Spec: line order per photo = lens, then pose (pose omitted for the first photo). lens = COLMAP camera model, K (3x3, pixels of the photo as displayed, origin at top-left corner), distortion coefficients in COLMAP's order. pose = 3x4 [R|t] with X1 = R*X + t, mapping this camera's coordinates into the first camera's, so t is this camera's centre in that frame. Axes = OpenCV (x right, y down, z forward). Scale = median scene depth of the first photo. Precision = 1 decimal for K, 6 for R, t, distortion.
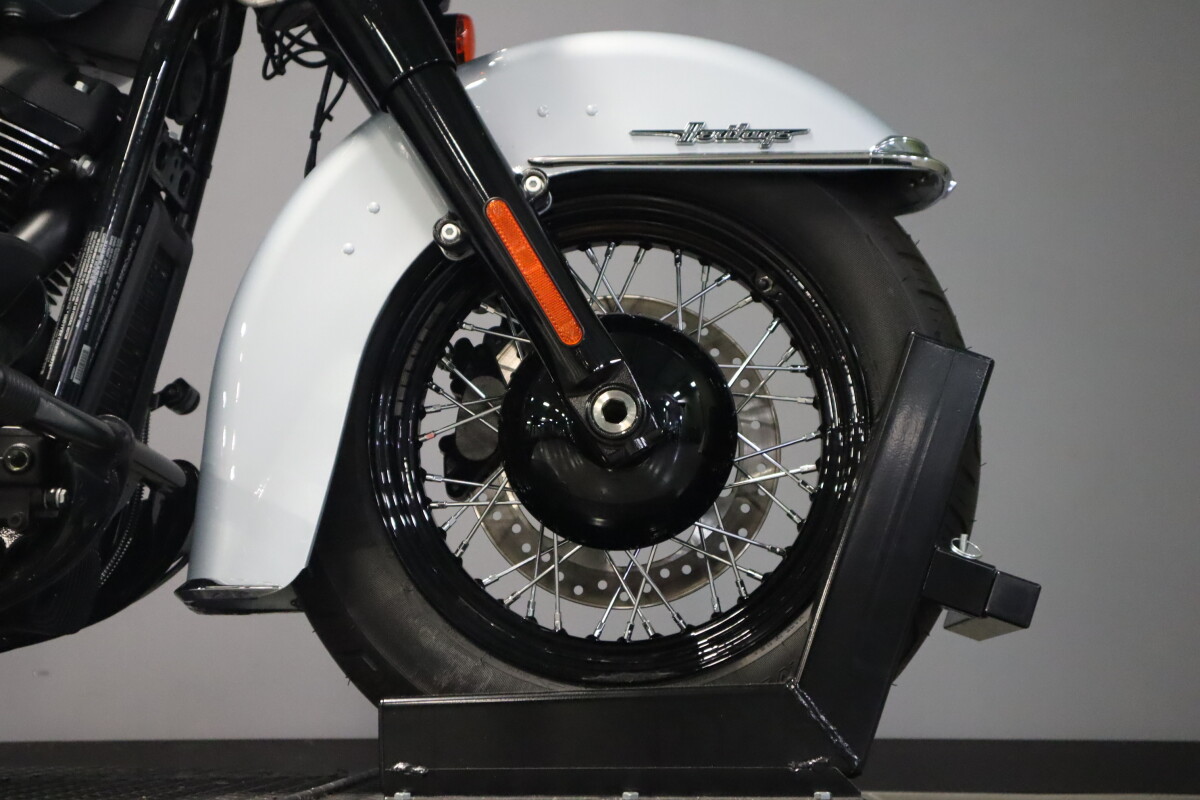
lens RADIAL K [[1721.2, 0, 600.0], [0, 1721.2, 400.0], [0, 0, 1]] dist [0.068894, 0.016208]
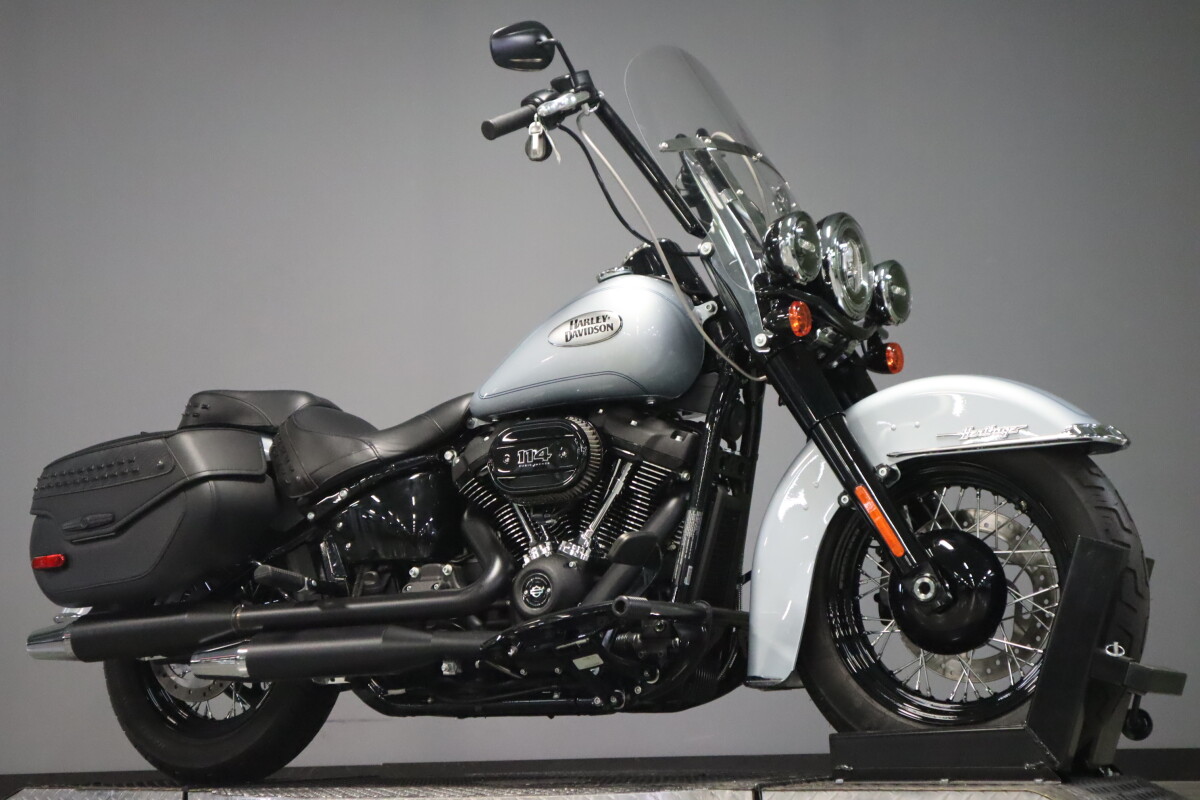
lens RADIAL K [[1783.7, 0, 600.0], [0, 1783.7, 400.0], [0, 0, 1]] dist [-0.005827, -0.015246]
pose [[0.869294, -0.101524, -0.483758, 0.654679], [0.102285, 0.994444, -0.024898, -0.183650], [0.483597, -0.027837, 0.874848, -0.908126]]
